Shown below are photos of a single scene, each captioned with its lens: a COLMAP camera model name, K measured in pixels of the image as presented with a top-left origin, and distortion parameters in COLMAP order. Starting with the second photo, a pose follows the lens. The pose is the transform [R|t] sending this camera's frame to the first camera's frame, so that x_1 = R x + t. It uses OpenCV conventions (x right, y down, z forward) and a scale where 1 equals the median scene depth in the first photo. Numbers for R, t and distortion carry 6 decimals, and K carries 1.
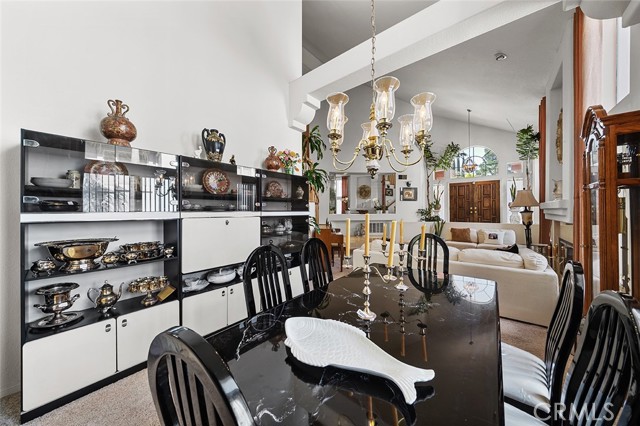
lens RADIAL K [[219.0, 0, 321.9], [0, 219.0, 209.2], [0, 0, 1]] dist [0.000096, 0.000025]
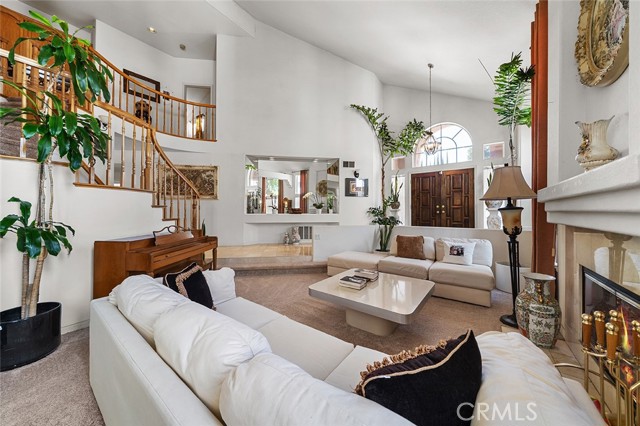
lens RADIAL K [[219.0, 0, 321.9], [0, 219.0, 209.2], [0, 0, 1]] dist [0.000096, 0.000025]
pose [[0.998967, 0.006031, 0.045036, 0.261314], [-0.005738, 0.999961, -0.006645, 0.011173], [-0.045074, 0.006380, 0.998963, 0.282519]]
